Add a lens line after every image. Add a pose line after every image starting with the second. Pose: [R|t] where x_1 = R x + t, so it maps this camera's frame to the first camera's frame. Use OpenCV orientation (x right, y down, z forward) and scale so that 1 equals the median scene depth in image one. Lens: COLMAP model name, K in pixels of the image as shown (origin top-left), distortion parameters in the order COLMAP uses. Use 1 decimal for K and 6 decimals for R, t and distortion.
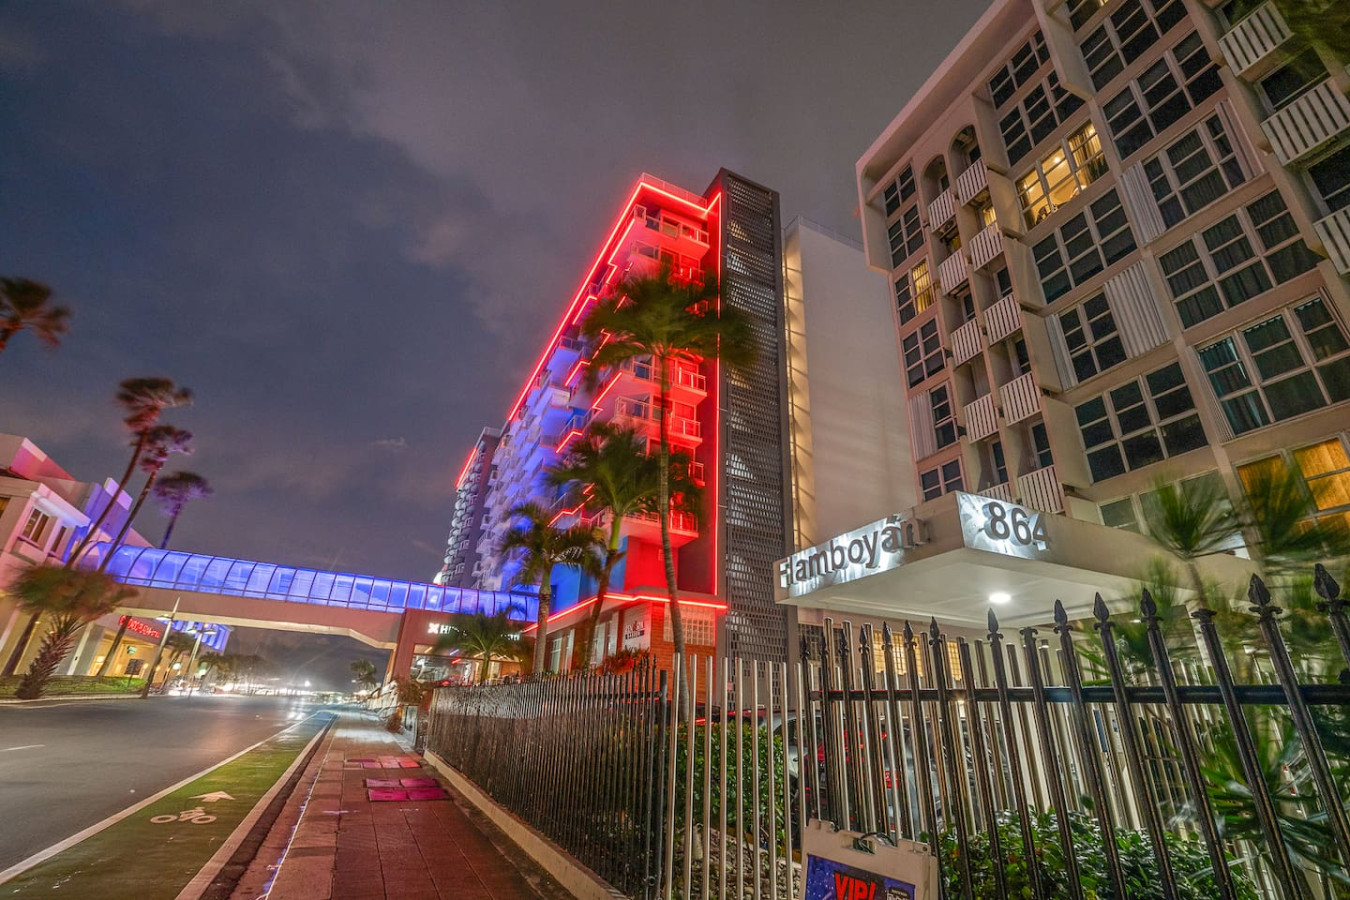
lens RADIAL K [[601.2, 0, 676.9], [0, 601.2, 453.9], [0, 0, 1]] dist [0.000021, -0.000015]
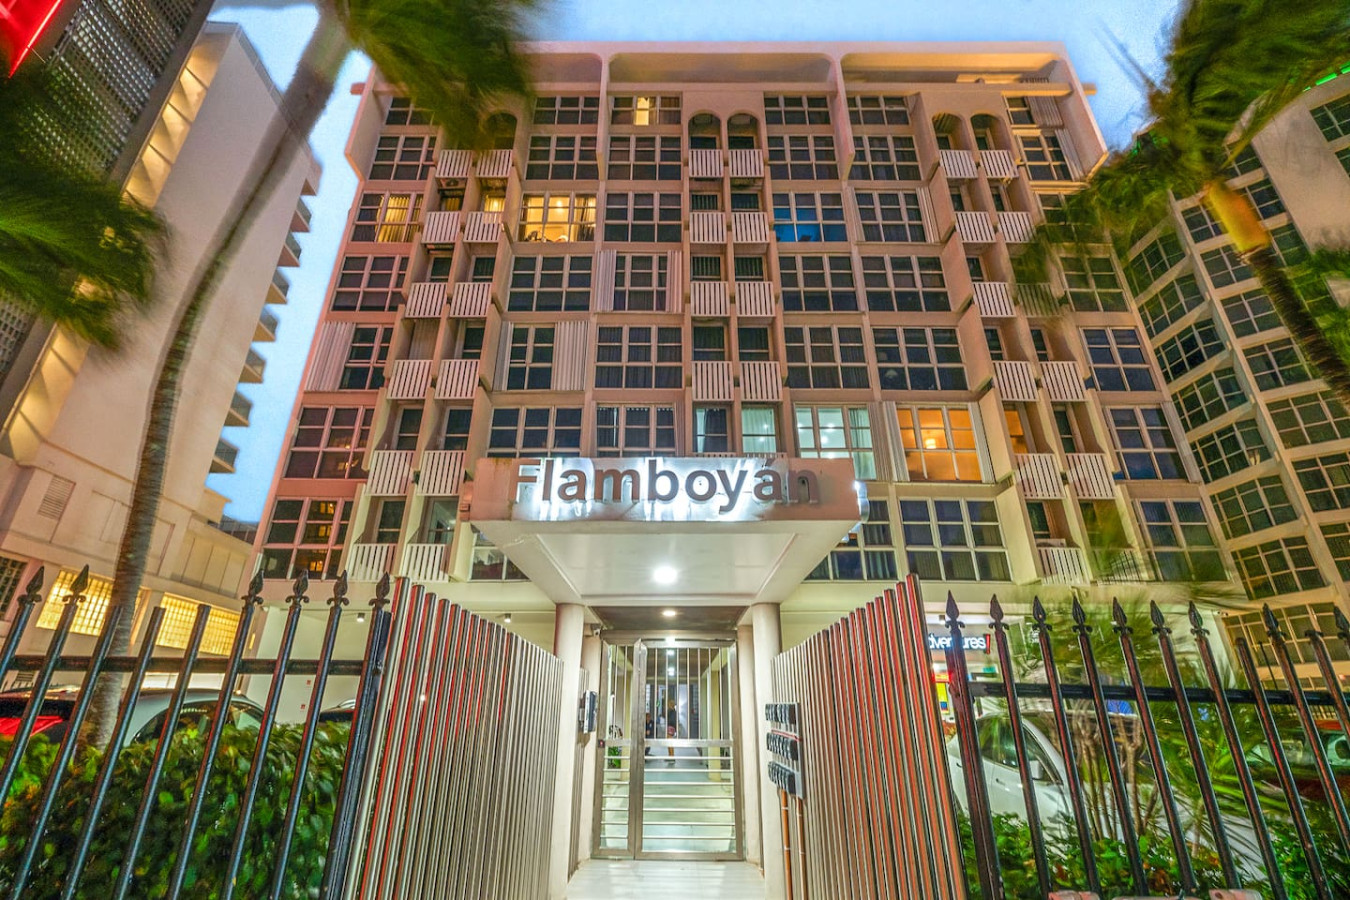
lens RADIAL K [[601.2, 0, 674.5], [0, 601.2, 452.4], [0, 0, 1]] dist [0.000021, -0.000015]
pose [[0.412958, 0.332110, 0.848038, -0.090266], [-0.365040, 0.913433, -0.179961, 0.069483], [-0.834393, -0.235251, 0.498443, 0.174124]]
